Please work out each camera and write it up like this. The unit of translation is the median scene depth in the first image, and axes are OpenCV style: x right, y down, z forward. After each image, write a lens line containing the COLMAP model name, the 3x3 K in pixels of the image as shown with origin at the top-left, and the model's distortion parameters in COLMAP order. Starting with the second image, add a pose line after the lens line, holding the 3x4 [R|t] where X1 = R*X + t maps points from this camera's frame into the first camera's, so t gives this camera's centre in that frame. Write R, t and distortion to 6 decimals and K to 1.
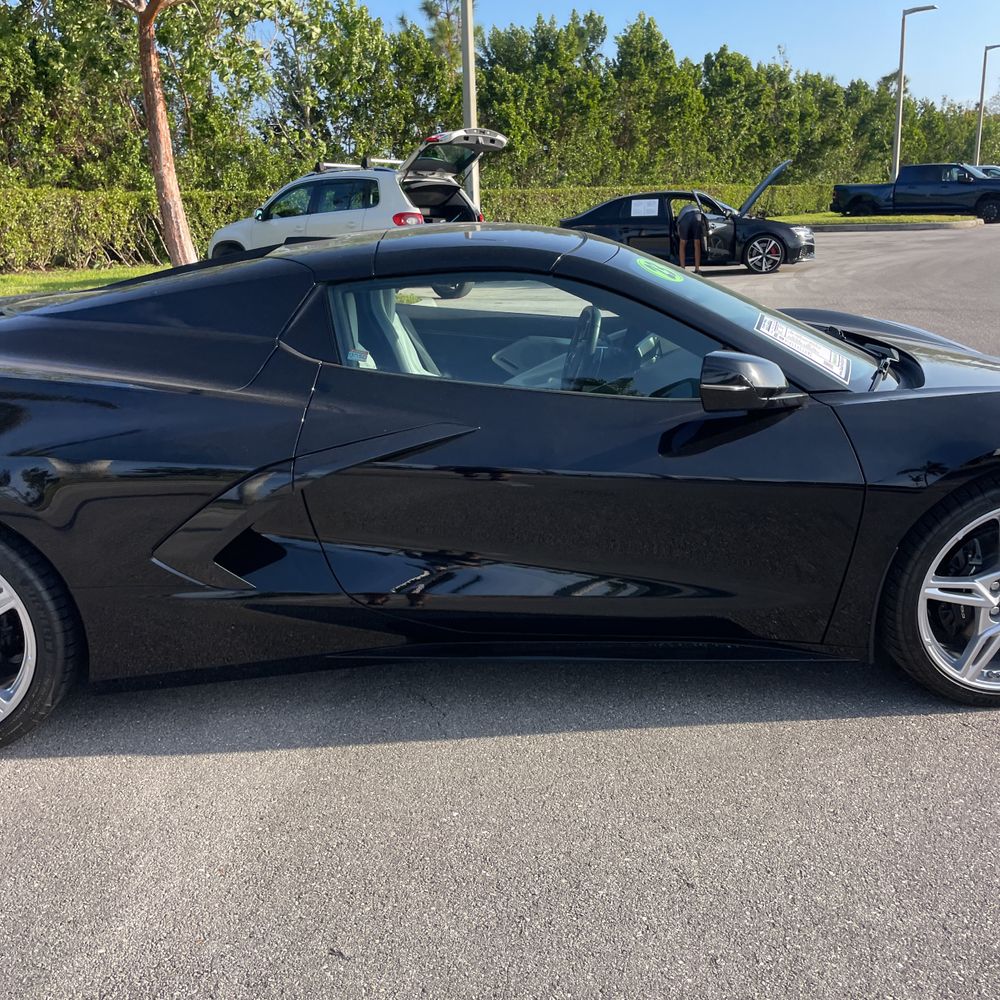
lens RADIAL K [[1030.4, 0, 498.0], [0, 1030.4, 538.0], [0, 0, 1]] dist [0.078045, -0.114736]
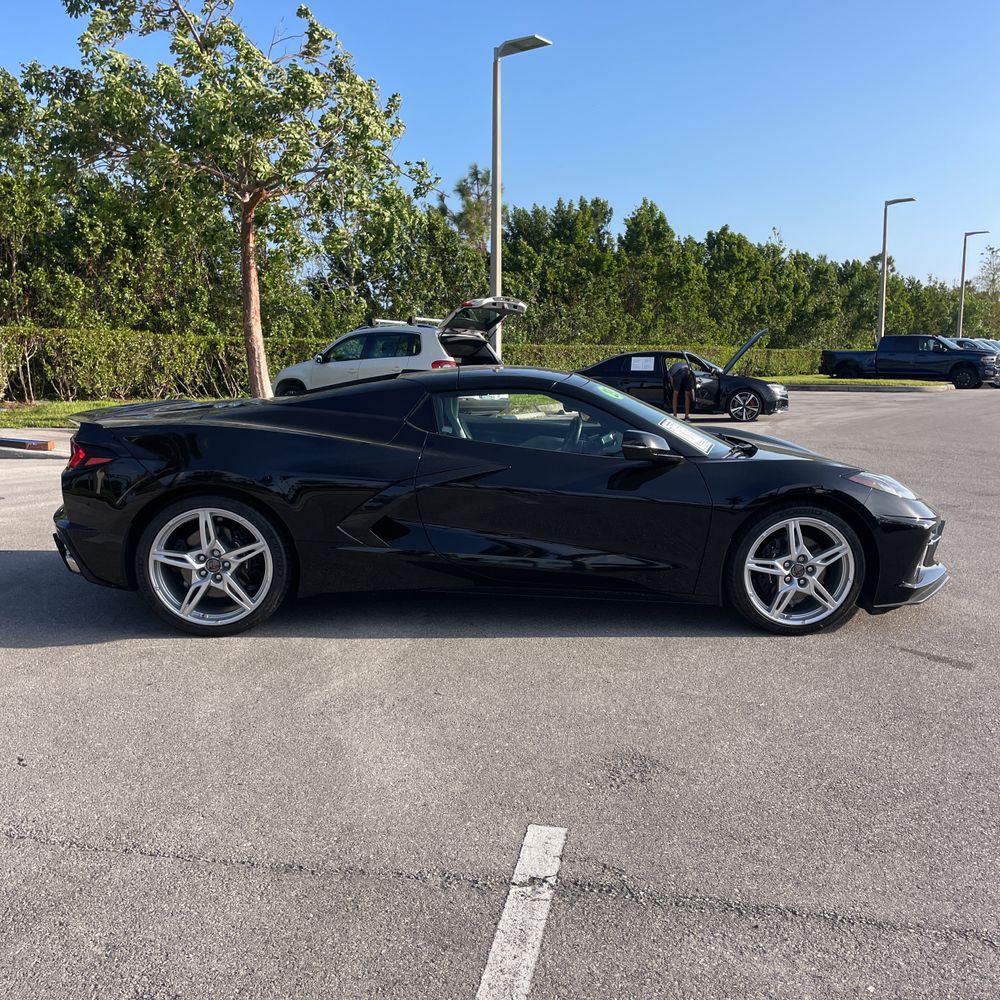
lens RADIAL K [[1030.4, 0, 498.0], [0, 1030.4, 538.0], [0, 0, 1]] dist [0.078045, -0.114736]
pose [[0.999317, 0.035442, -0.010478, -0.002267], [-0.036544, 0.989908, -0.136915, 0.039837], [0.005519, 0.137205, 0.990527, -0.121950]]
